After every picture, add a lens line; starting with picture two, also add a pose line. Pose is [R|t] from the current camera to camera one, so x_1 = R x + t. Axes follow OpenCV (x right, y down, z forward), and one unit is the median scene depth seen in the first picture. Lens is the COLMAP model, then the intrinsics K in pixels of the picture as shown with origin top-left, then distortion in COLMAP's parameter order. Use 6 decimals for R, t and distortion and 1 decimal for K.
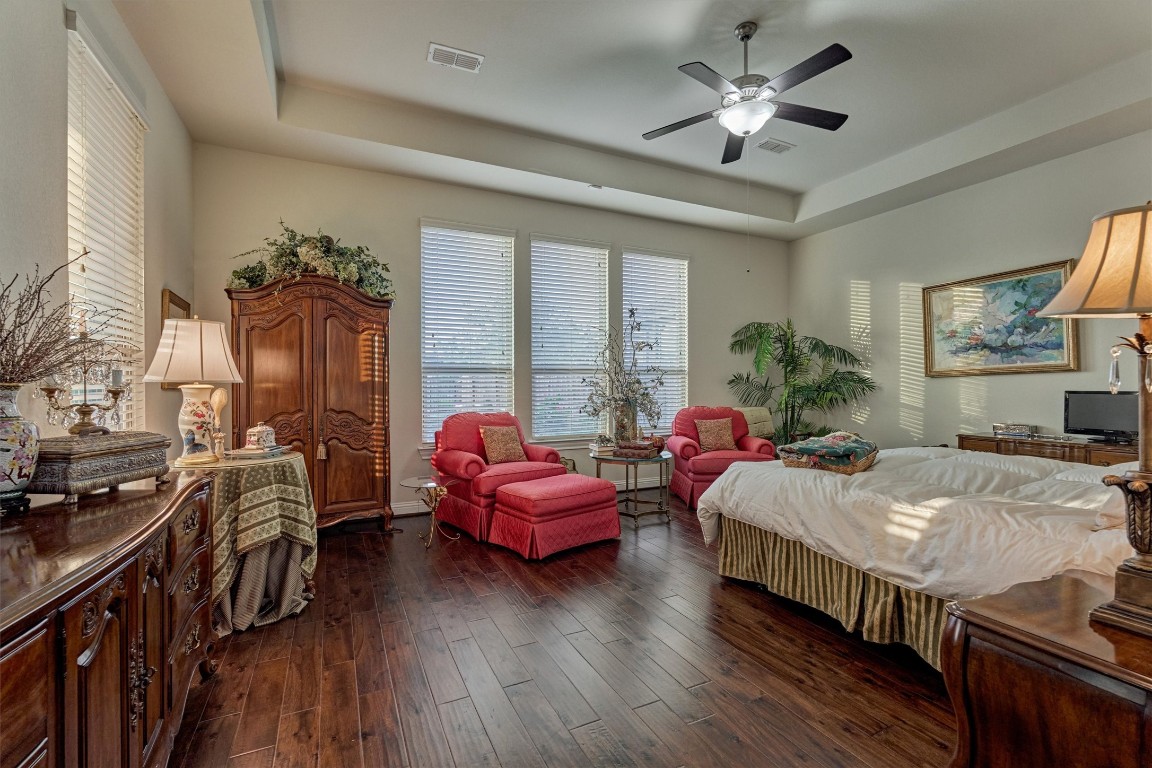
lens RADIAL K [[512.8, 0, 578.2], [0, 512.8, 384.6], [0, 0, 1]] dist [-0.000378, -0.000038]
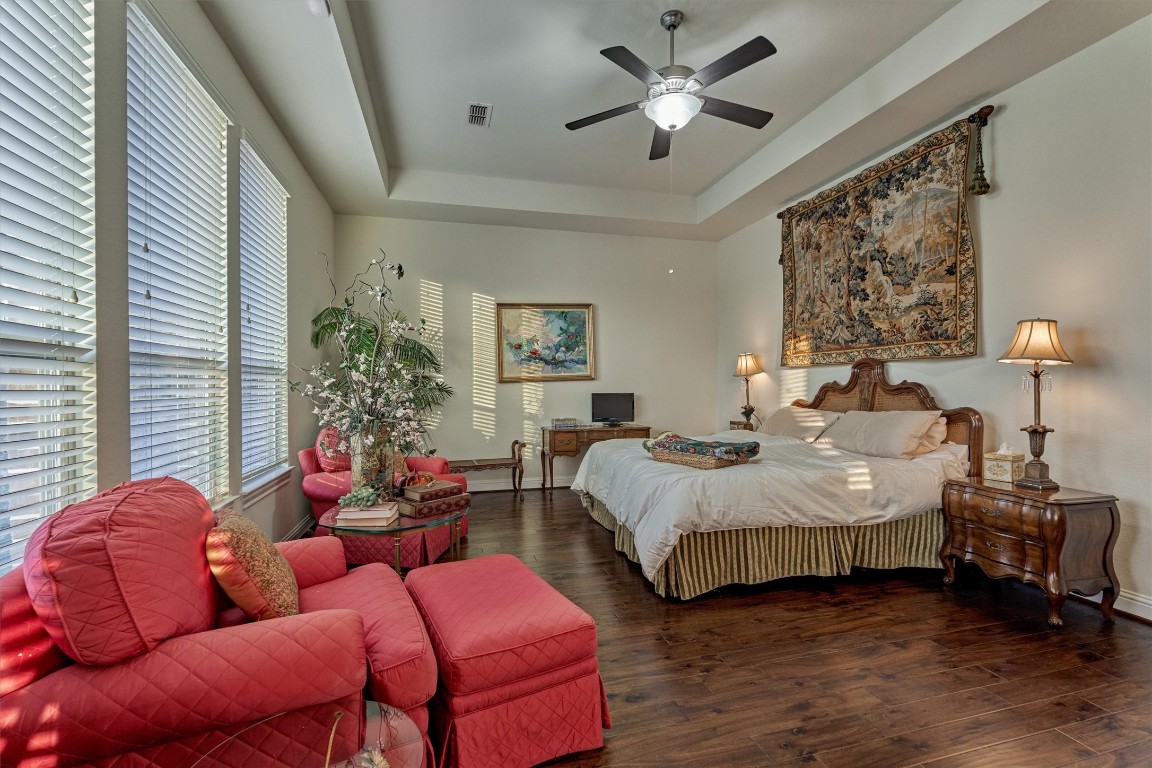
lens RADIAL K [[512.8, 0, 578.2], [0, 512.8, 384.6], [0, 0, 1]] dist [-0.000378, -0.000038]
pose [[0.169248, 0.002691, 0.985570, -0.460005], [0.003169, 0.999990, -0.003275, -0.007317], [-0.985568, 0.003677, 0.169238, 0.728121]]
